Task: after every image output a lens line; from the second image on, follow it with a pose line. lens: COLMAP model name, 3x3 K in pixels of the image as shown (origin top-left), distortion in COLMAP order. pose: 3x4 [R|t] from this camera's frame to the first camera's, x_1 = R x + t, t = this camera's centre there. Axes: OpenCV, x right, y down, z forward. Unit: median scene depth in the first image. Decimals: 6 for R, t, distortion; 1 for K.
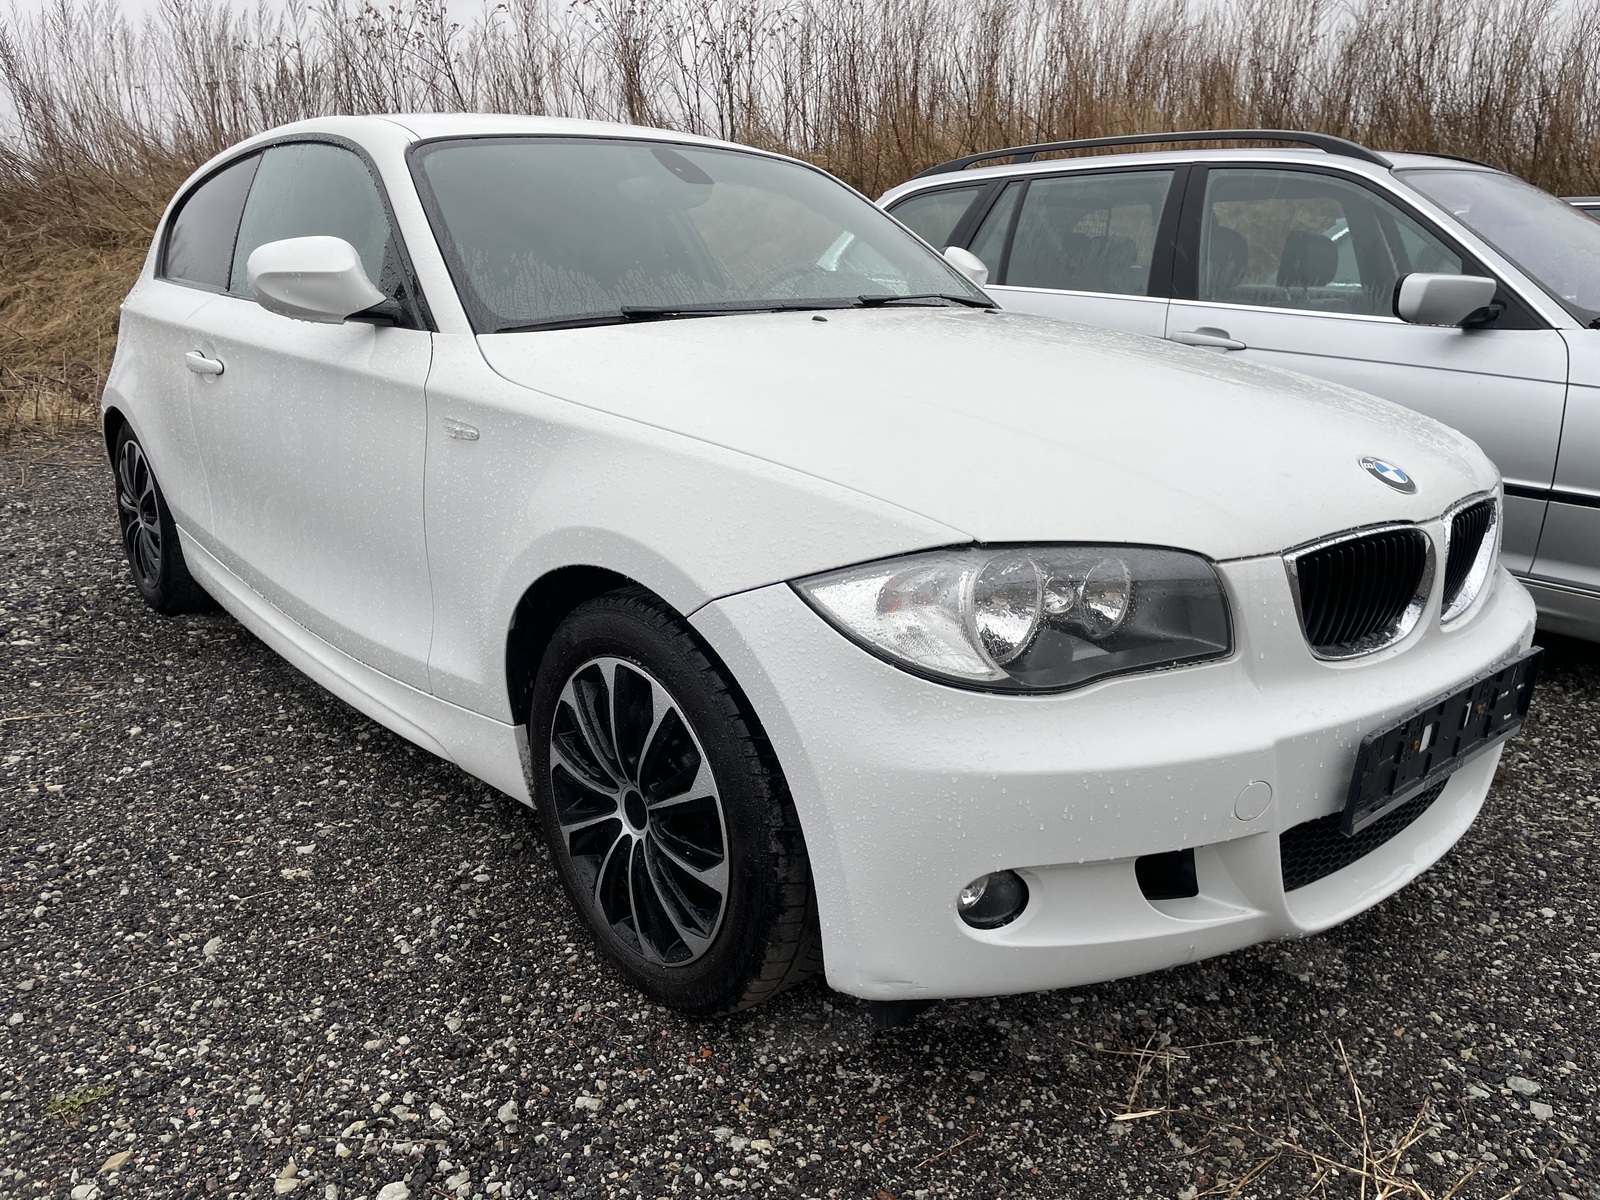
lens RADIAL K [[1242.3, 0, 803.6], [0, 1242.3, 600.3], [0, 0, 1]] dist [0.037658, -0.030437]
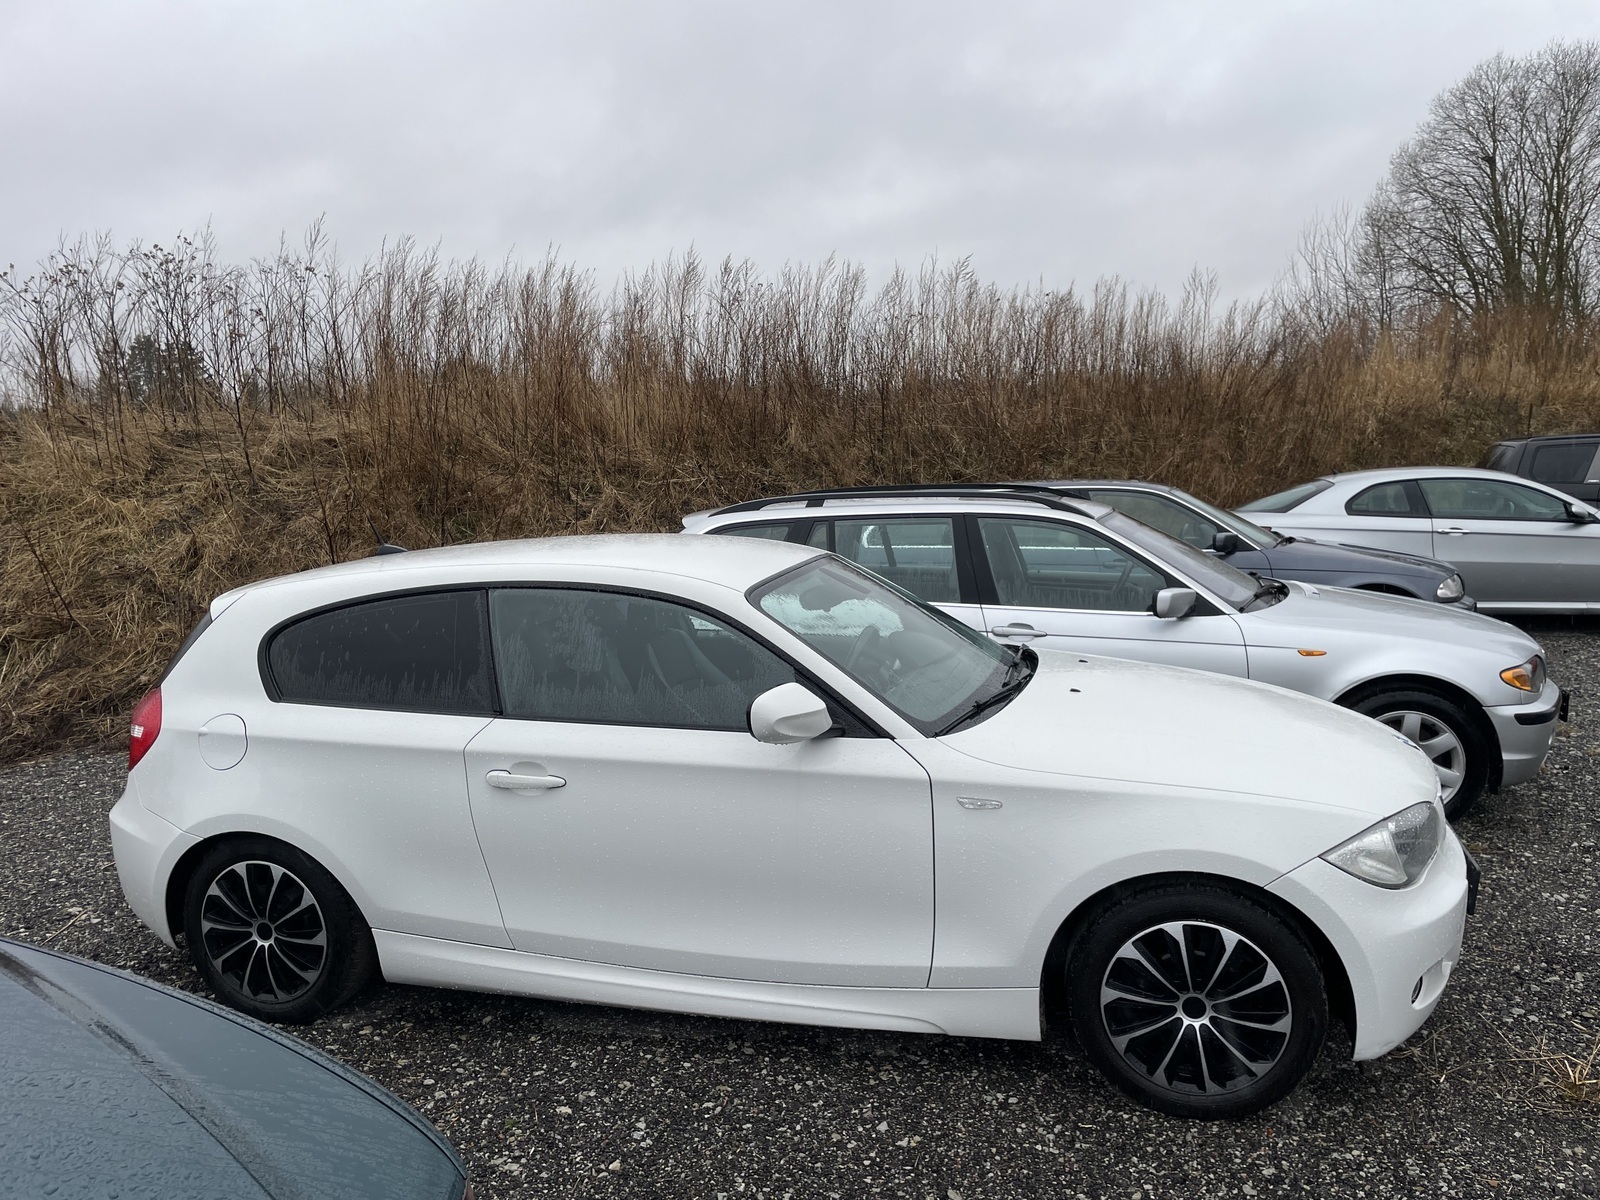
lens RADIAL K [[1242.3, 0, 796.2], [0, 1242.3, 602.1], [0, 0, 1]] dist [0.037658, -0.030437]
pose [[0.821335, -0.112996, 0.559143, -1.223038], [0.188950, 0.978742, -0.079761, -0.284627], [-0.538244, 0.171161, 0.825226, -0.187588]]
